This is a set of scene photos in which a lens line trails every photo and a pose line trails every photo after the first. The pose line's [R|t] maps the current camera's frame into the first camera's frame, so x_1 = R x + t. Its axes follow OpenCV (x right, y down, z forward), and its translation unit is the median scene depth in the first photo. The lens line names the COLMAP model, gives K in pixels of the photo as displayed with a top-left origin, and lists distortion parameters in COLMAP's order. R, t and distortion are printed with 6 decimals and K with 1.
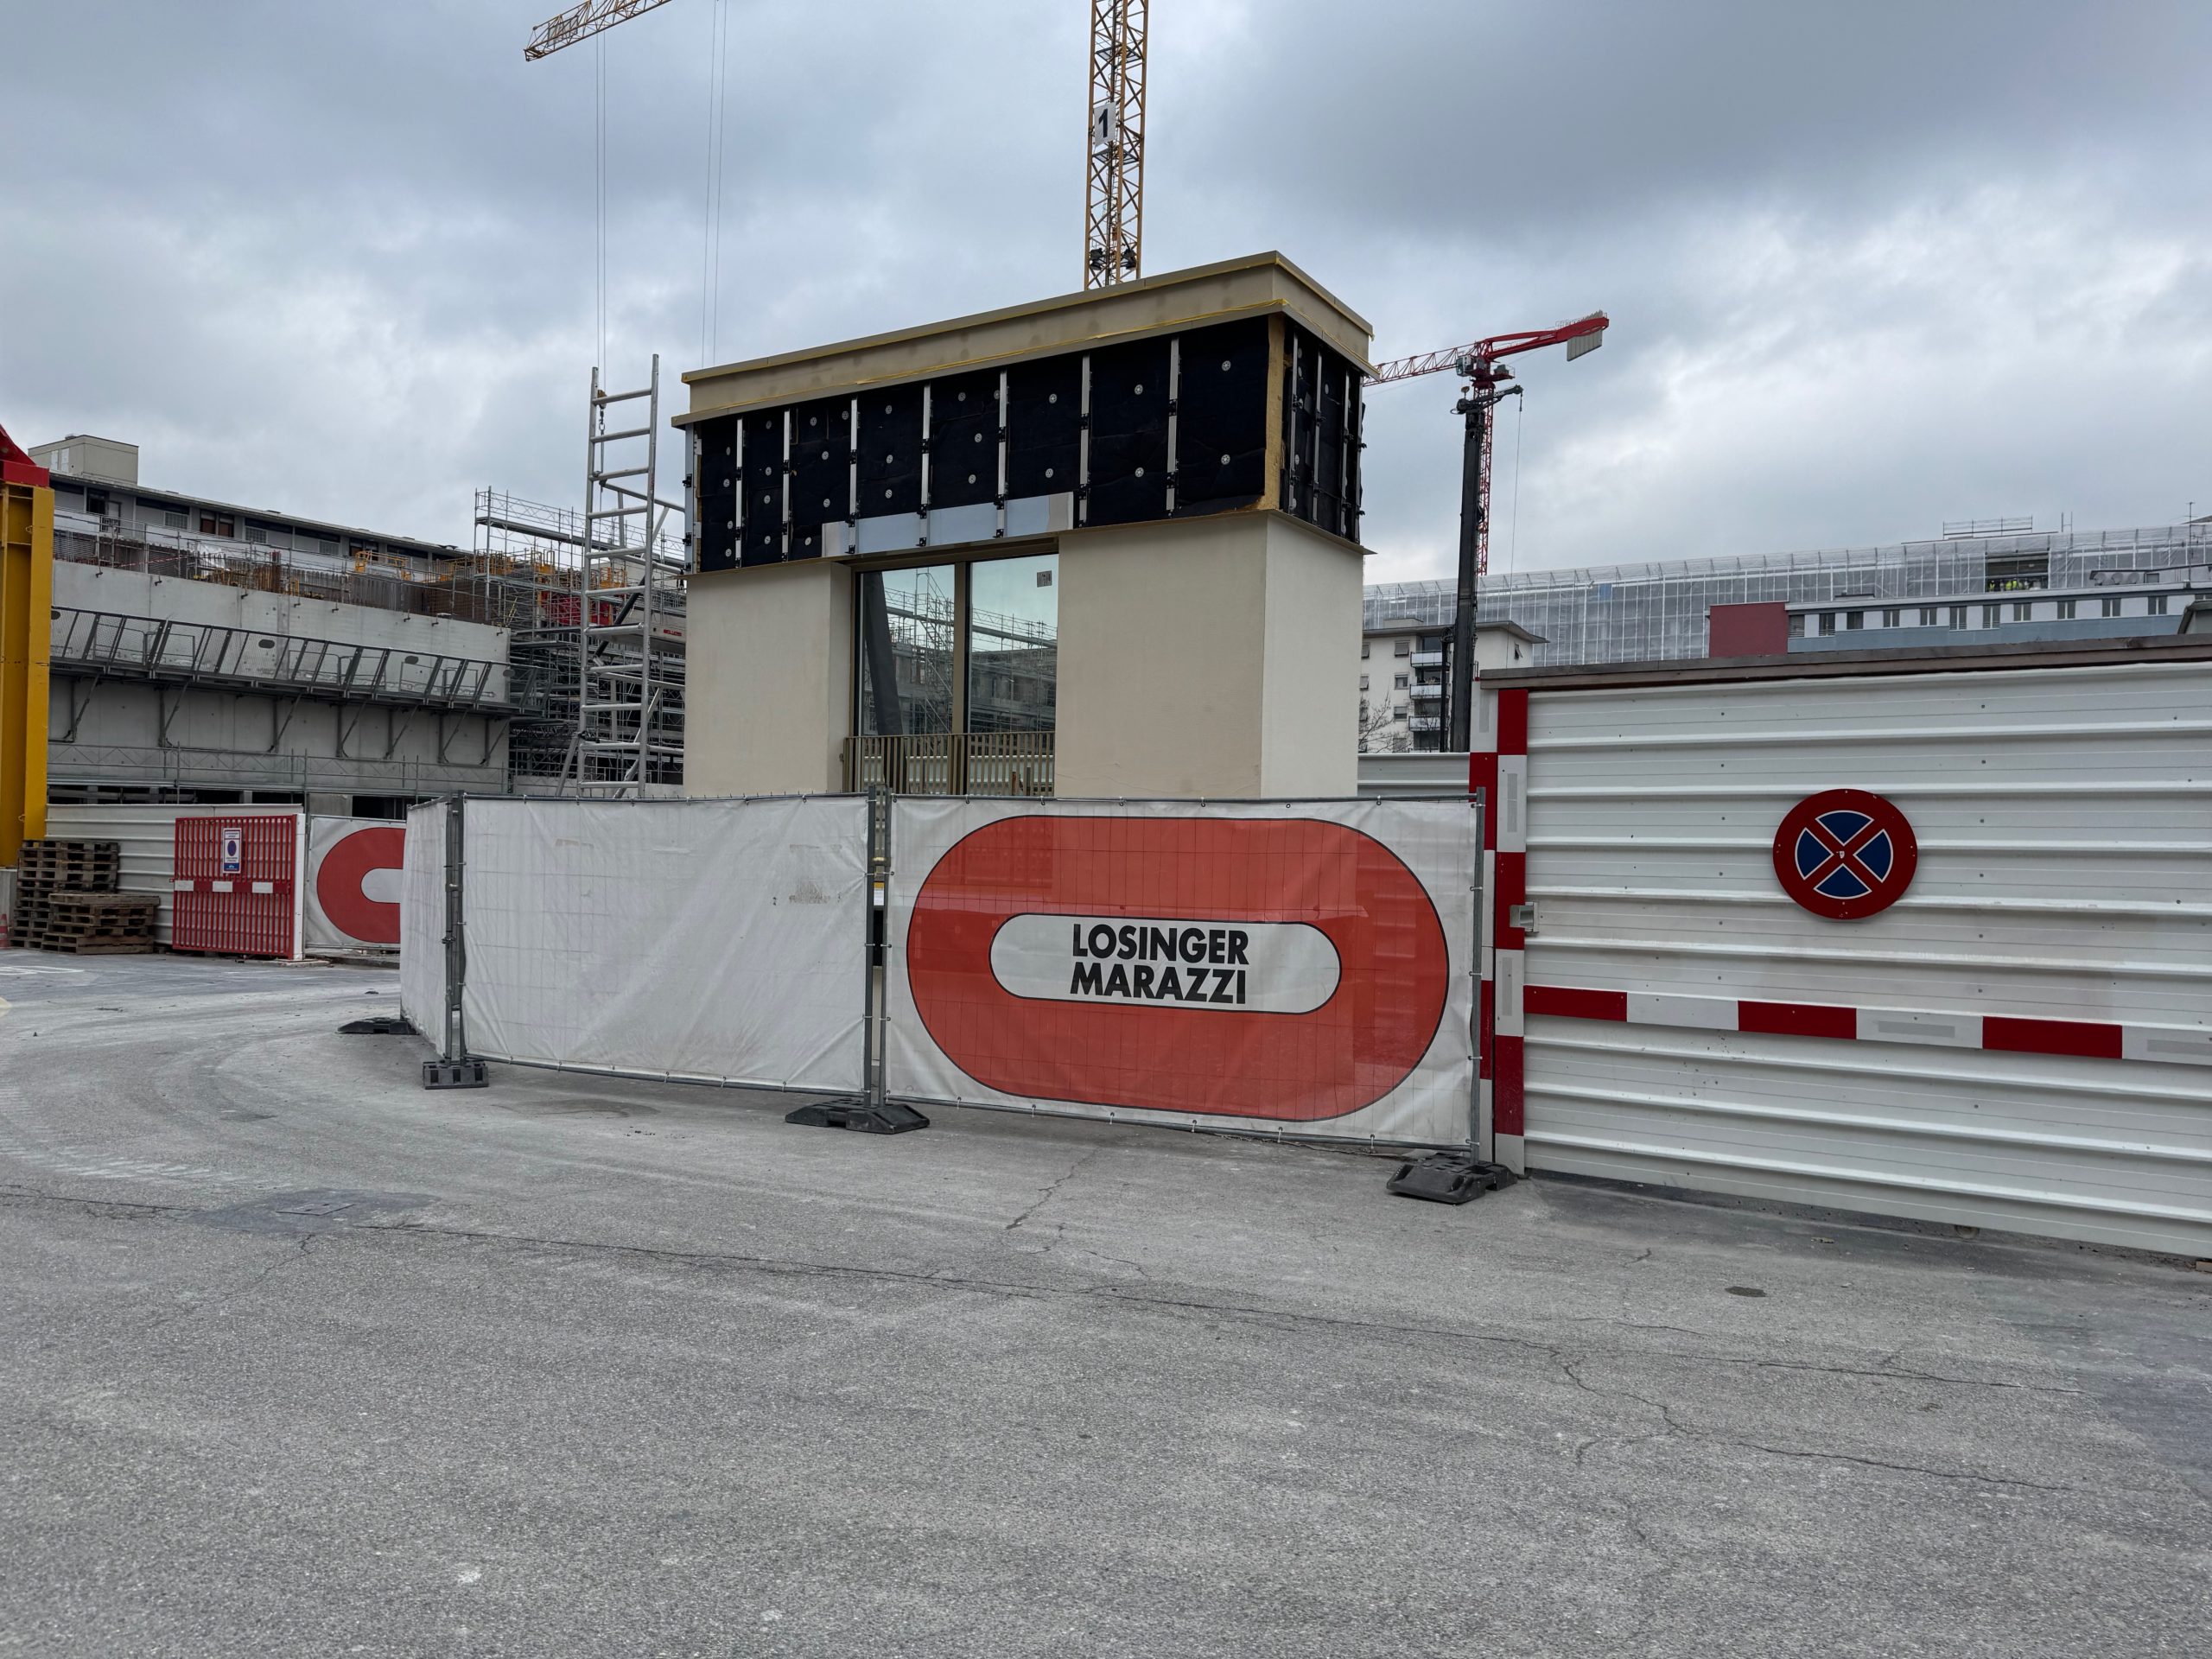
lens RADIAL K [[1532.1, 0, 1098.1], [0, 1532.1, 837.4], [0, 0, 1]] dist [0.084010, -0.104986]
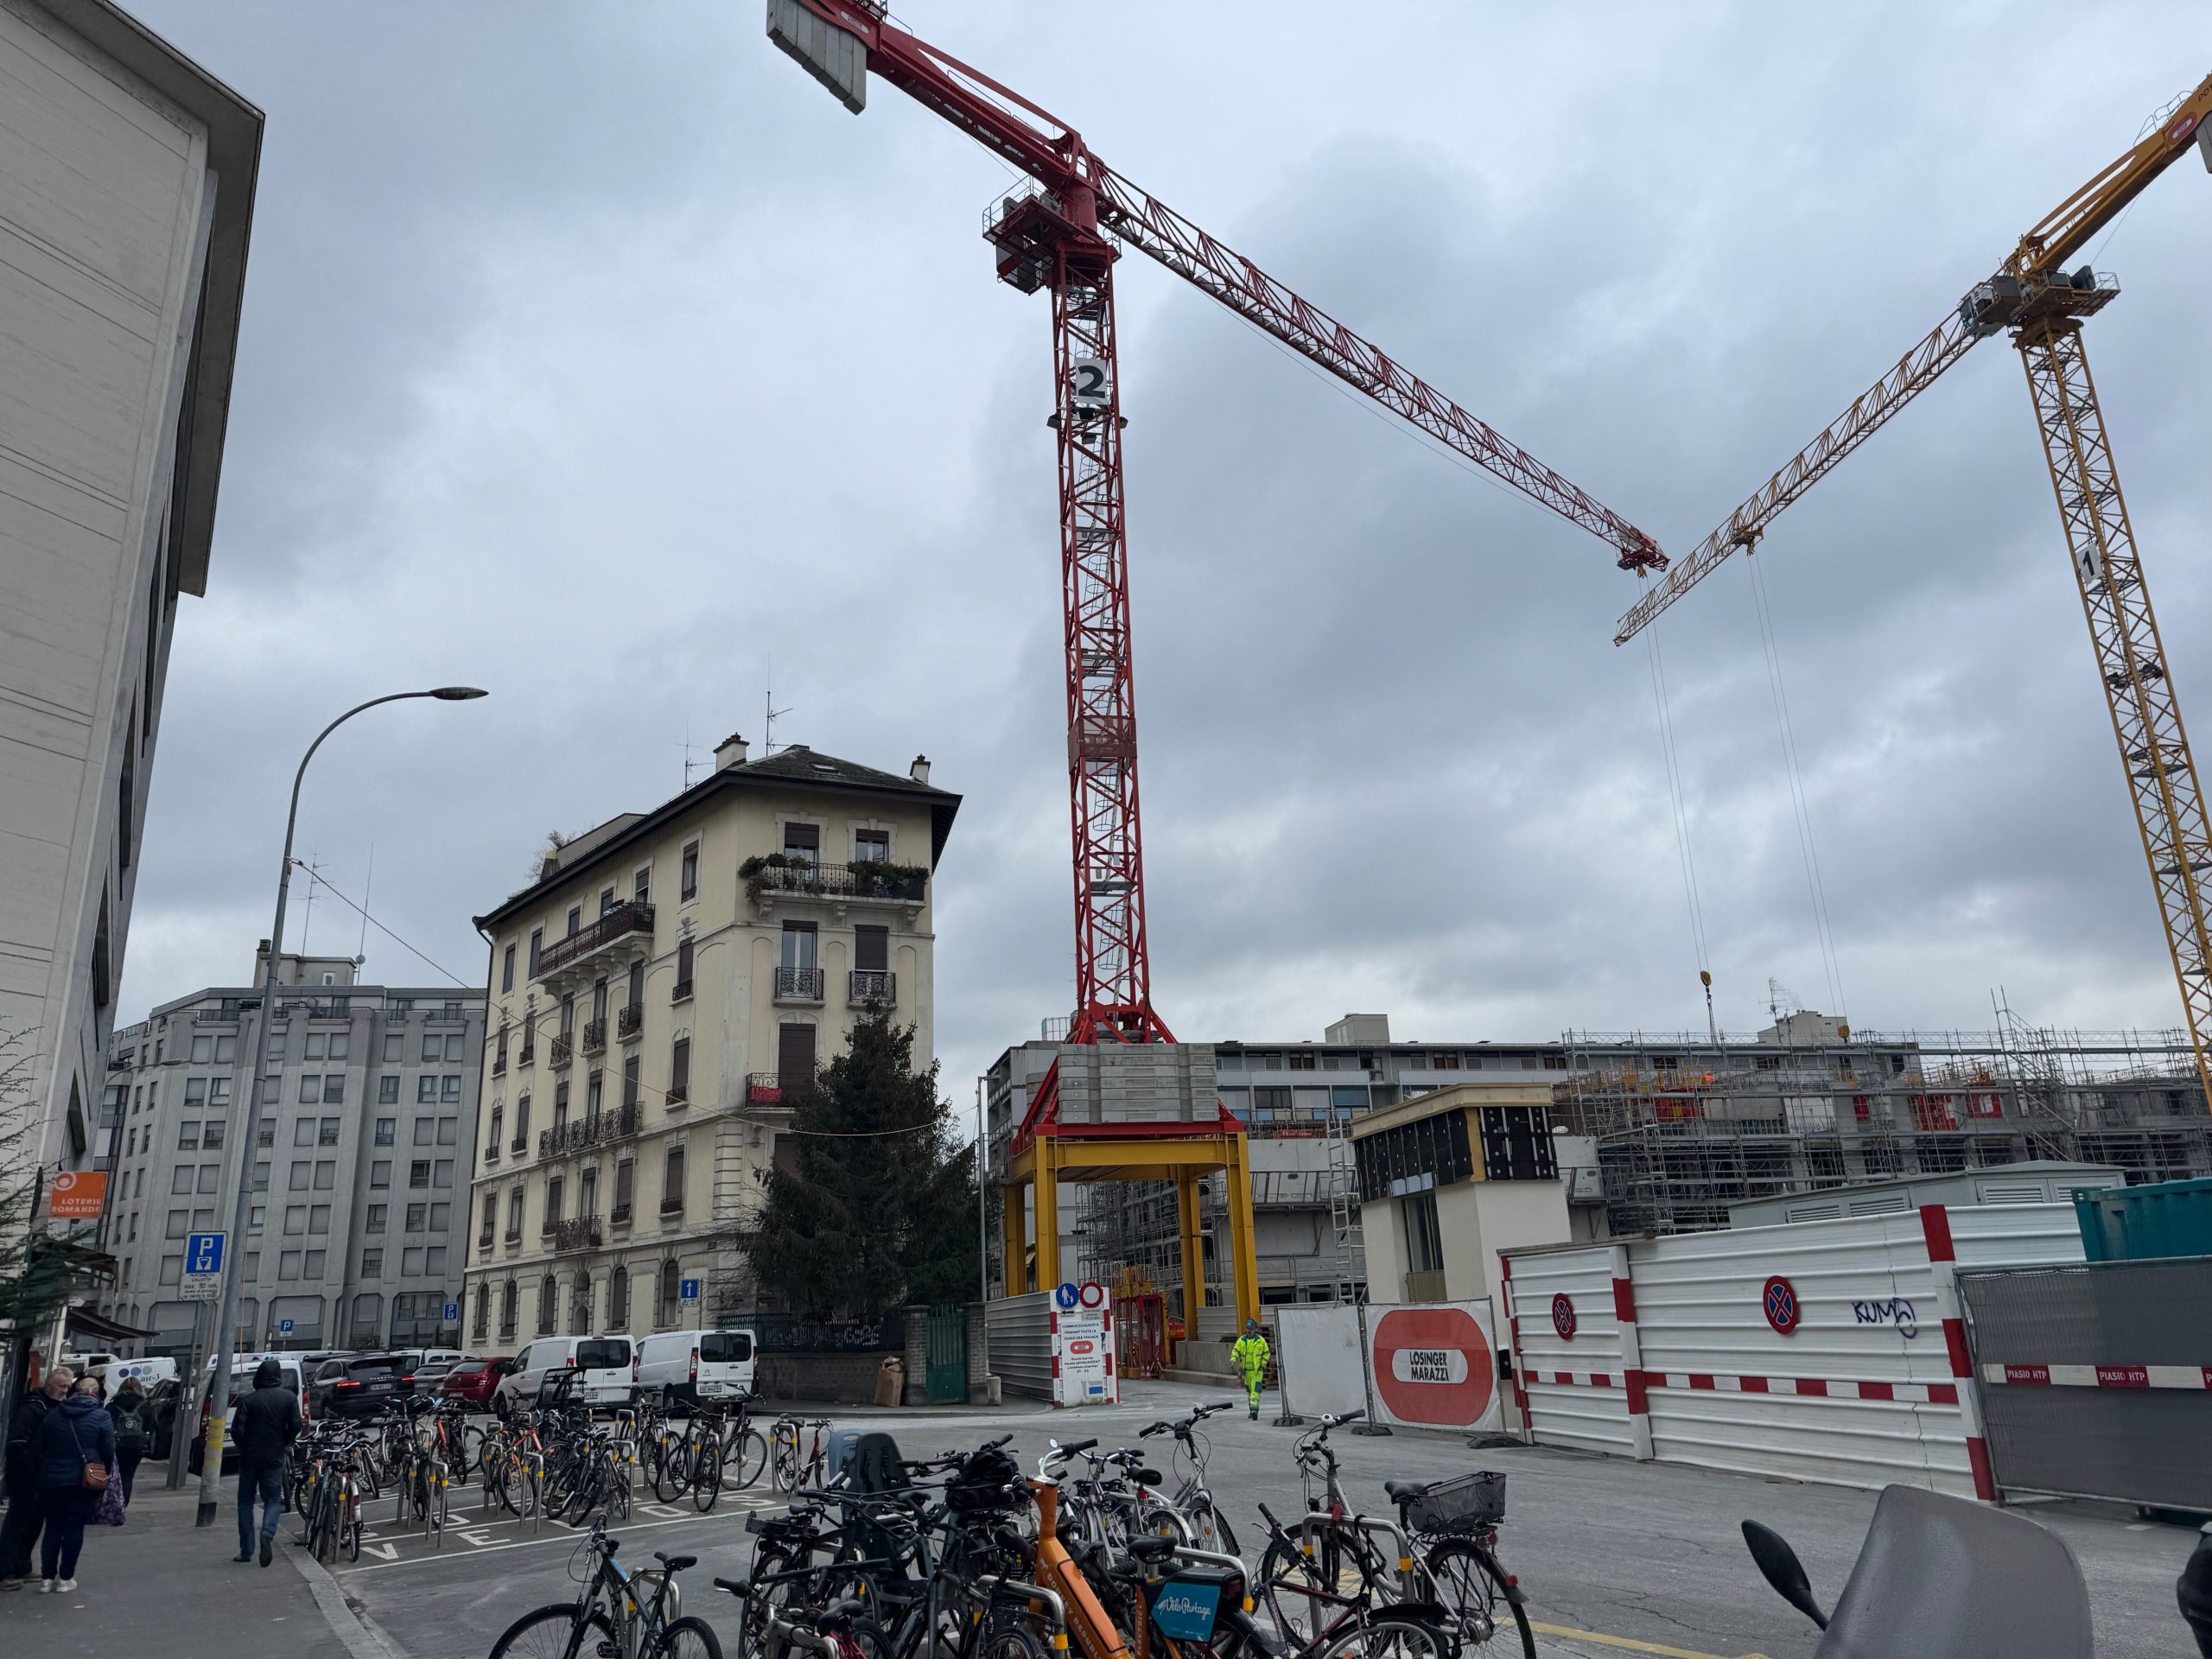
lens RADIAL K [[1532.1, 0, 1117.3], [0, 1532.1, 806.6], [0, 0, 1]] dist [0.084010, -0.104986]
pose [[0.704427, -0.265942, -0.658071, 0.314620], [0.057814, 0.945570, -0.320241, -0.001503], [0.707418, 0.187541, 0.681461, -0.267286]]
